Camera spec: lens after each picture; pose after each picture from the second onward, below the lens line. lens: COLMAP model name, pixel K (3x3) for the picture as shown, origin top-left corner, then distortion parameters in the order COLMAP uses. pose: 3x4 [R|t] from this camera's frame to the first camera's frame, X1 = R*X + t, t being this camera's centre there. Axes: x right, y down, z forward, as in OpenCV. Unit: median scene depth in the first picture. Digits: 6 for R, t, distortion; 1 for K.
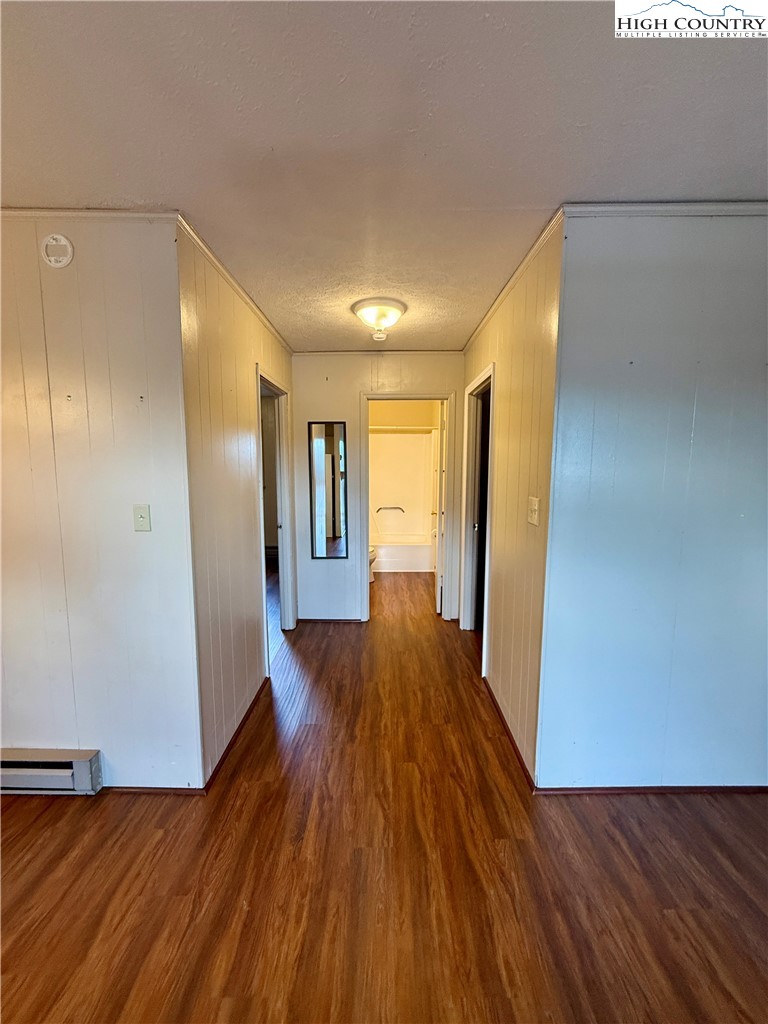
lens RADIAL K [[409.5, 0, 384.0], [0, 409.5, 512.0], [0, 0, 1]] dist [-0.000742, 0.000173]
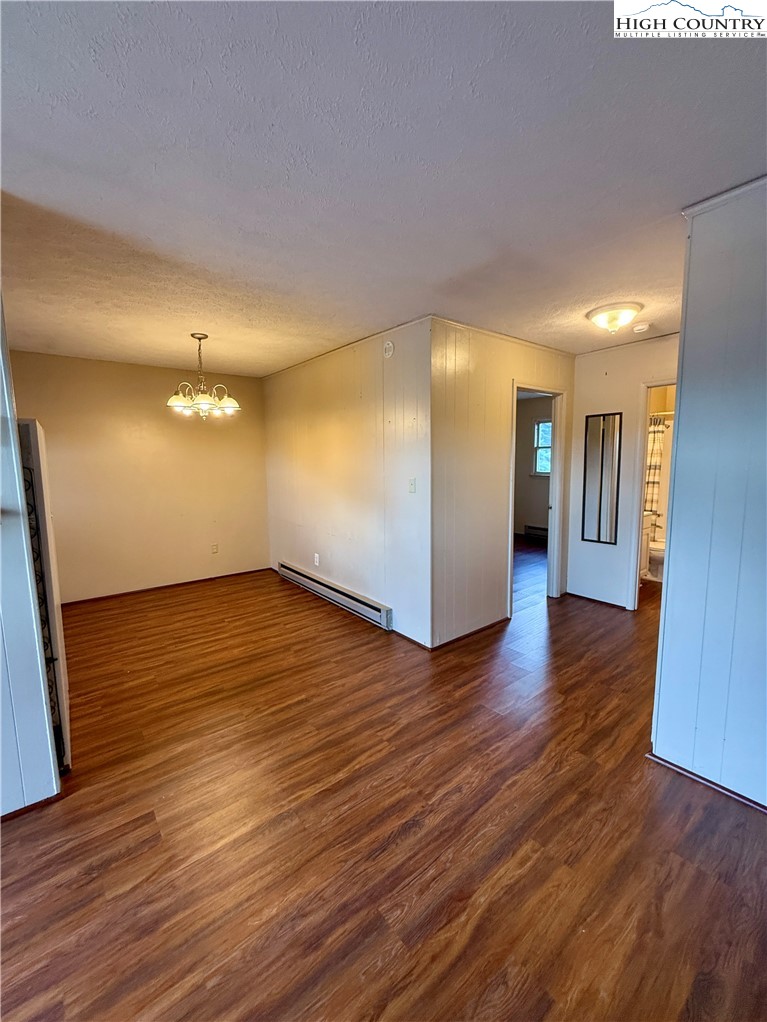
lens RADIAL K [[420.1, 0, 389.0], [0, 420.1, 510.5], [0, 0, 1]] dist [0.018548, 0.000133]
pose [[0.635347, 0.083622, -0.767686, 0.750055], [-0.075864, 0.996070, 0.045713, 0.046728], [0.768491, 0.029196, 0.639194, -0.260130]]
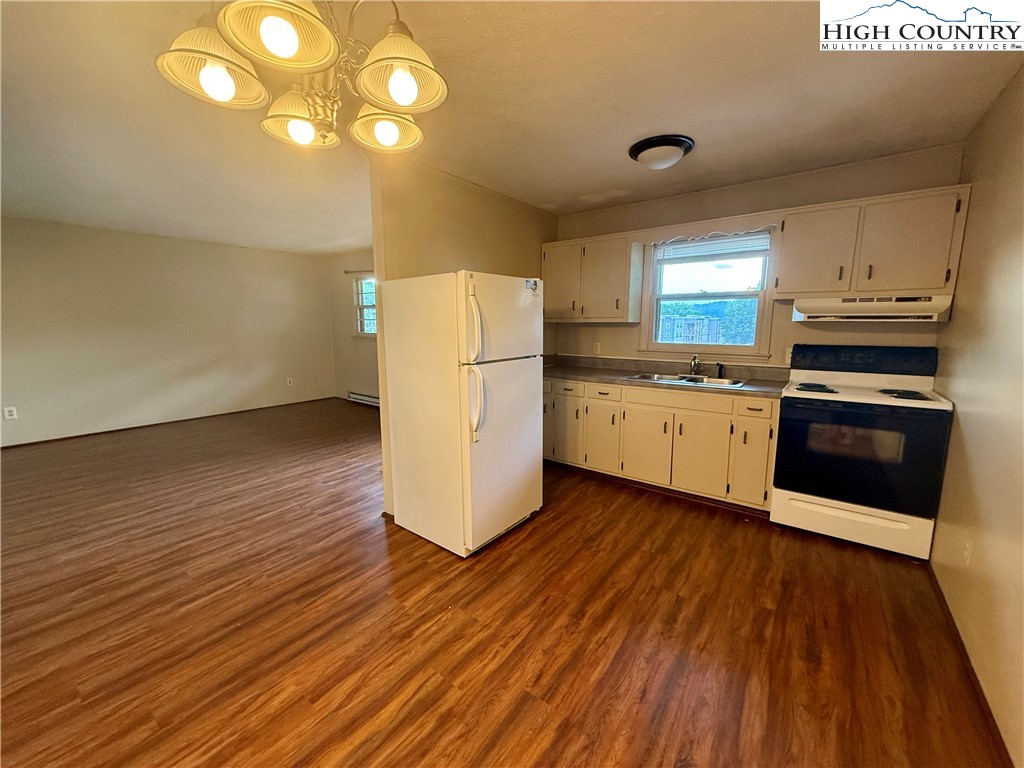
lens RADIAL K [[401.2, 0, 512.0], [0, 401.2, 384.0], [0, 0, 1]] dist [-0.003706, -0.000116]
pose [[-0.800553, -0.092055, 0.592149, -1.763163], [0.067848, 0.967854, 0.242188, -0.016961], [-0.595408, 0.234061, -0.768573, 0.608216]]
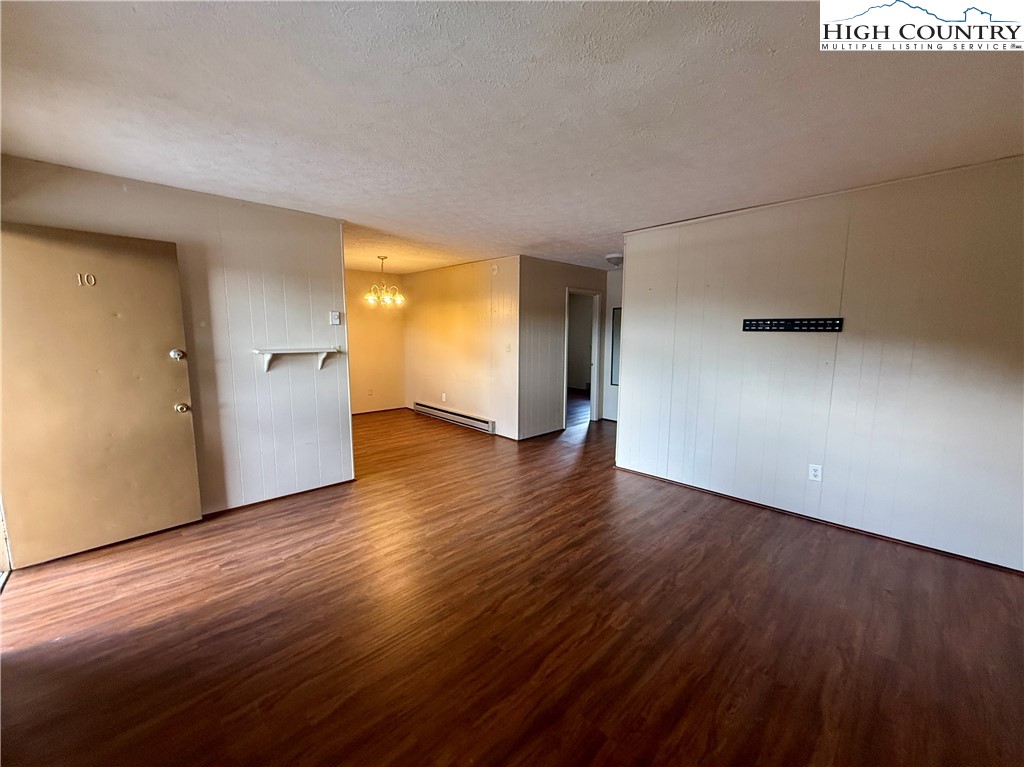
lens RADIAL K [[409.5, 0, 510.4], [0, 409.5, 383.4], [0, 0, 1]] dist [-0.000742, 0.000173]
pose [[0.697389, 0.090511, -0.710954, 1.637032], [-0.086864, 0.995355, 0.041511, 0.149016], [0.711409, 0.032807, 0.702012, -1.166951]]
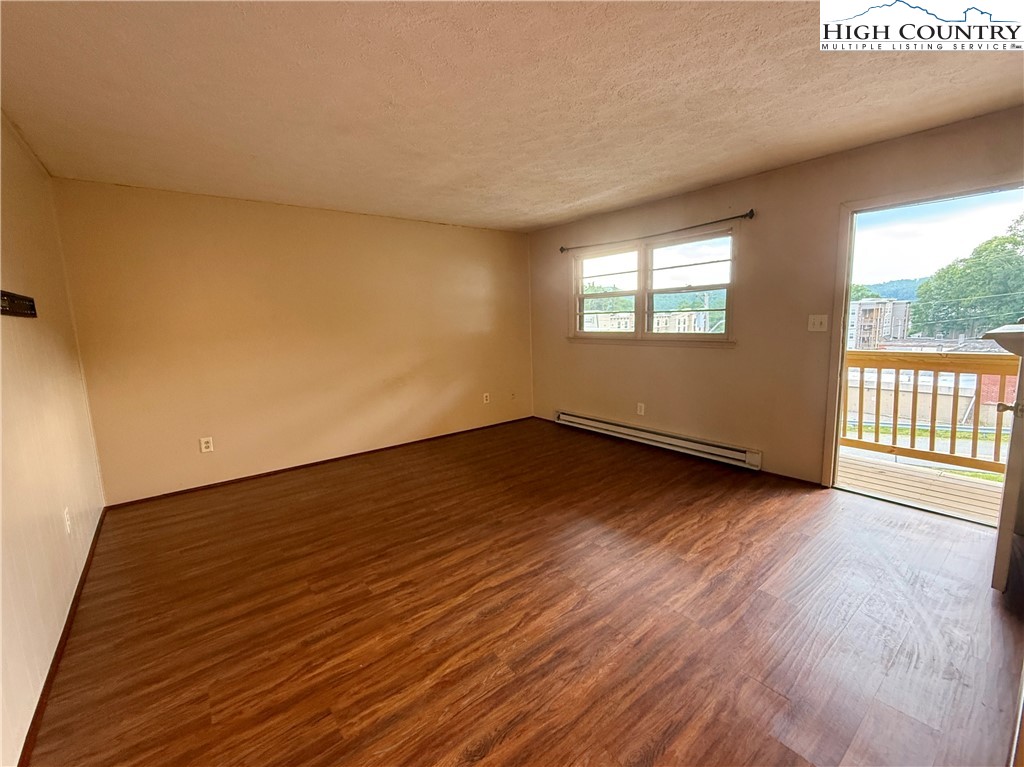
lens RADIAL K [[433.9, 0, 515.7], [0, 433.9, 384.3], [0, 0, 1]] dist [-0.008886, -0.000147]
pose [[-0.630382, -0.096238, 0.770296, -0.438534], [0.120772, 0.968045, 0.219780, -0.024135], [-0.766833, 0.231575, -0.598615, 0.639366]]
